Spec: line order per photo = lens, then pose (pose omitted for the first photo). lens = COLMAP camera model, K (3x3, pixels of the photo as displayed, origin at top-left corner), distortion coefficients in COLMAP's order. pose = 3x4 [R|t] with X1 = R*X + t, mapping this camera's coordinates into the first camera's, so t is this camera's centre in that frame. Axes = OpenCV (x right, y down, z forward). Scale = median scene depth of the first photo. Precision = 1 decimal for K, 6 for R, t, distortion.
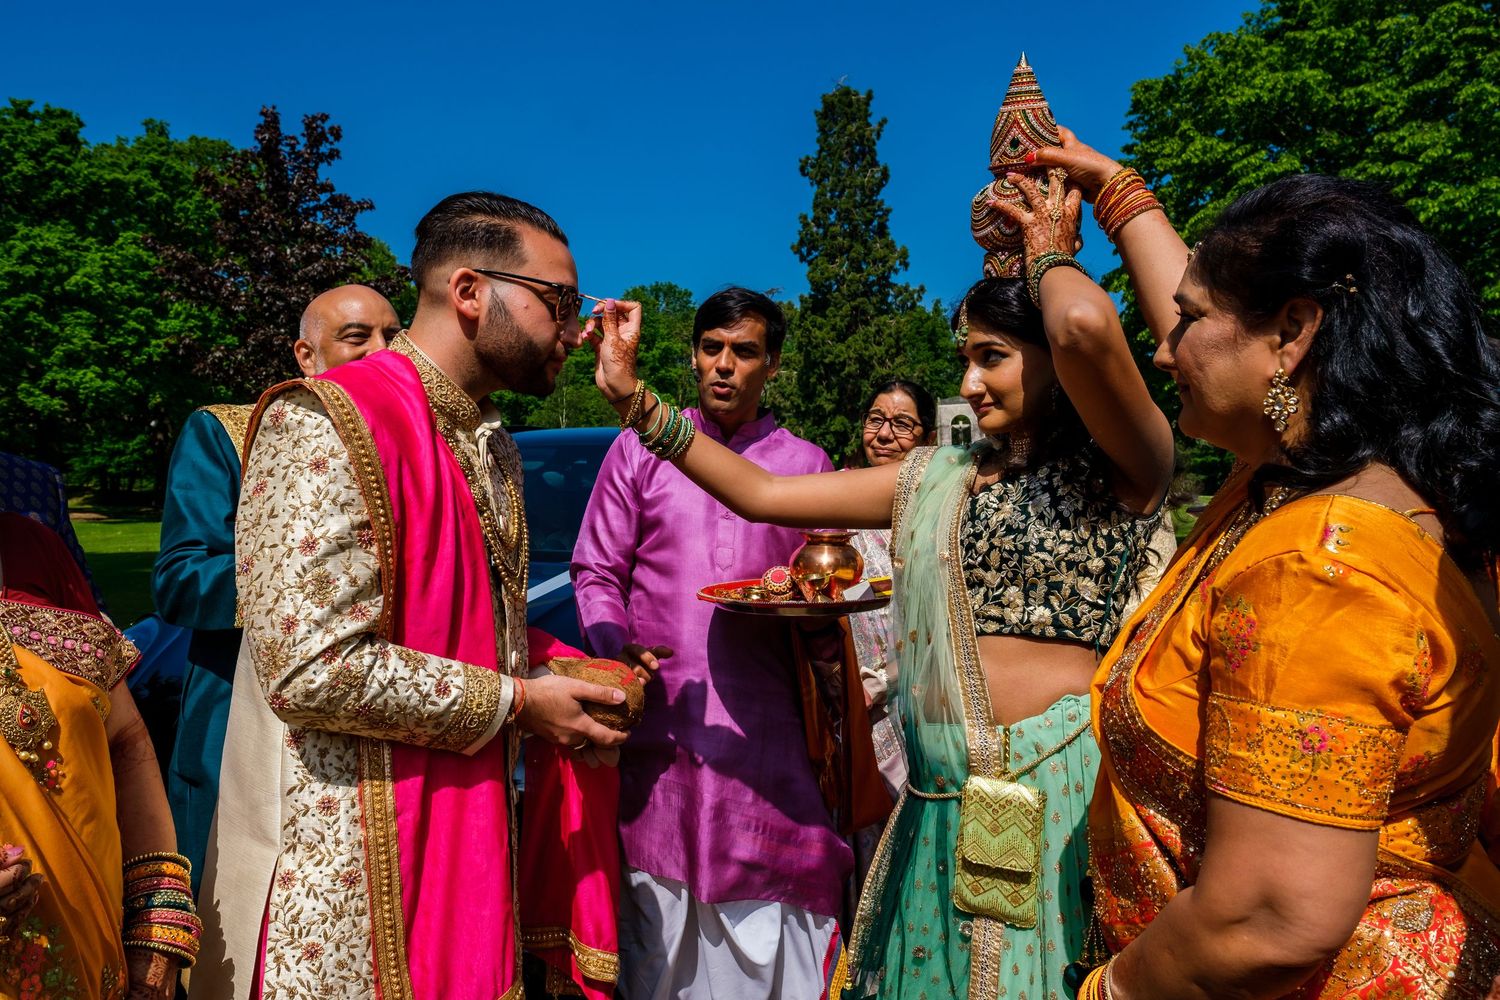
lens RADIAL K [[1037.4, 0, 750.0], [0, 1037.4, 500.0], [0, 0, 1]] dist [-0.024942, -0.001691]
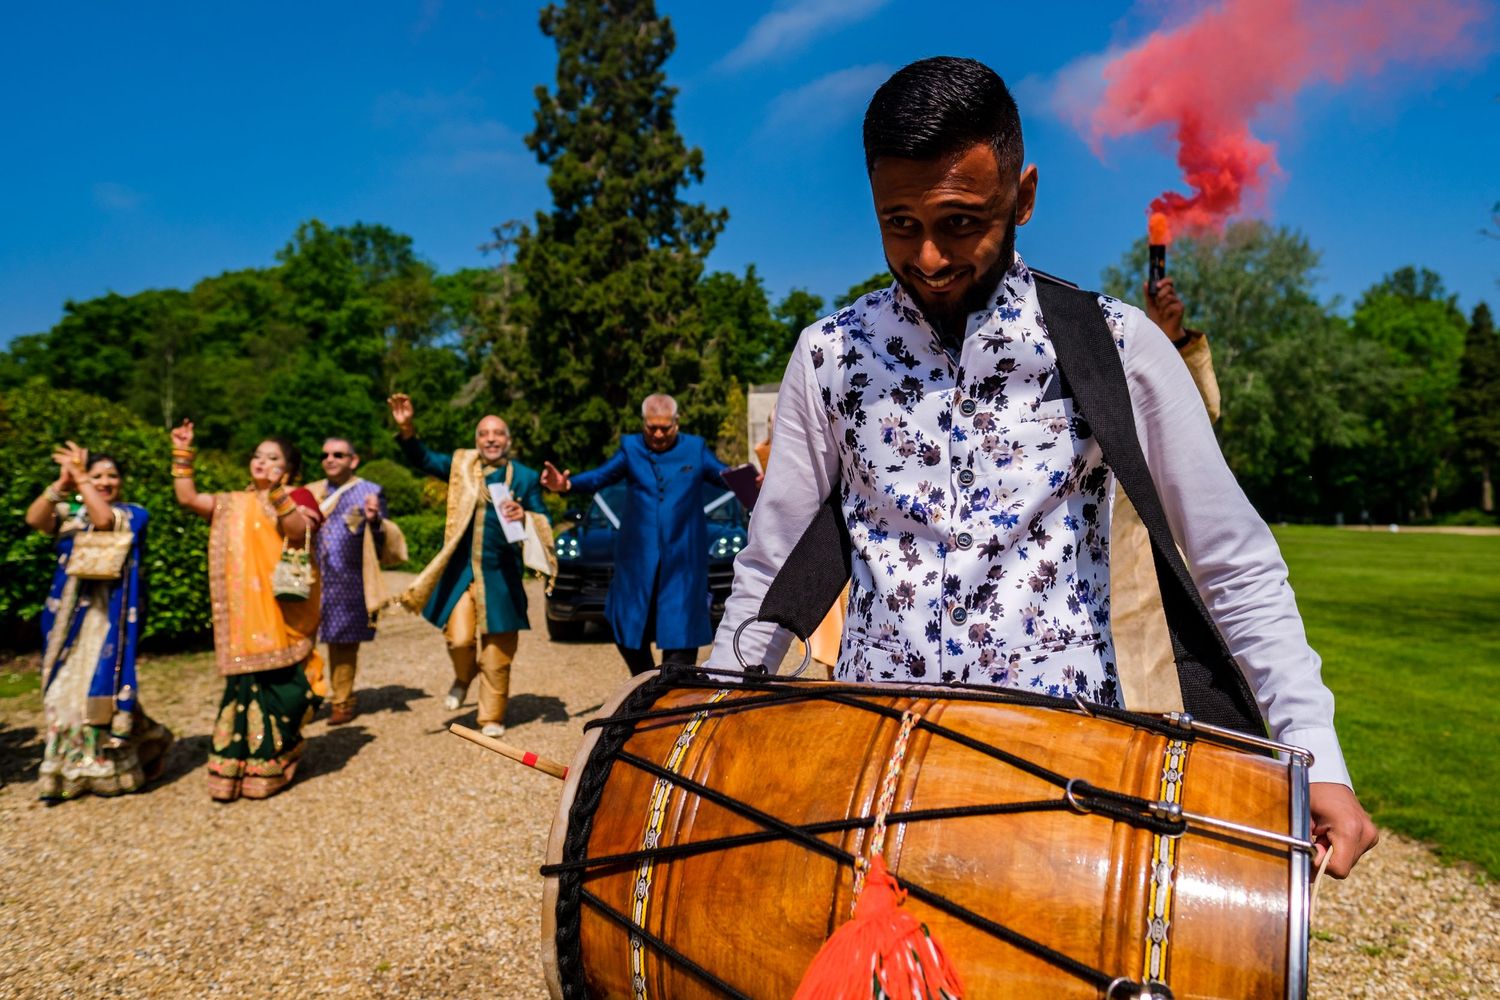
lens RADIAL K [[1037.4, 0, 750.0], [0, 1037.4, 500.0], [0, 0, 1]] dist [-0.024942, -0.001691]
pose [[0.986001, 0.003862, 0.166693, 0.074063], [0.001630, 0.999461, -0.032793, 0.003875], [-0.166730, 0.032605, 0.985463, 0.353179]]
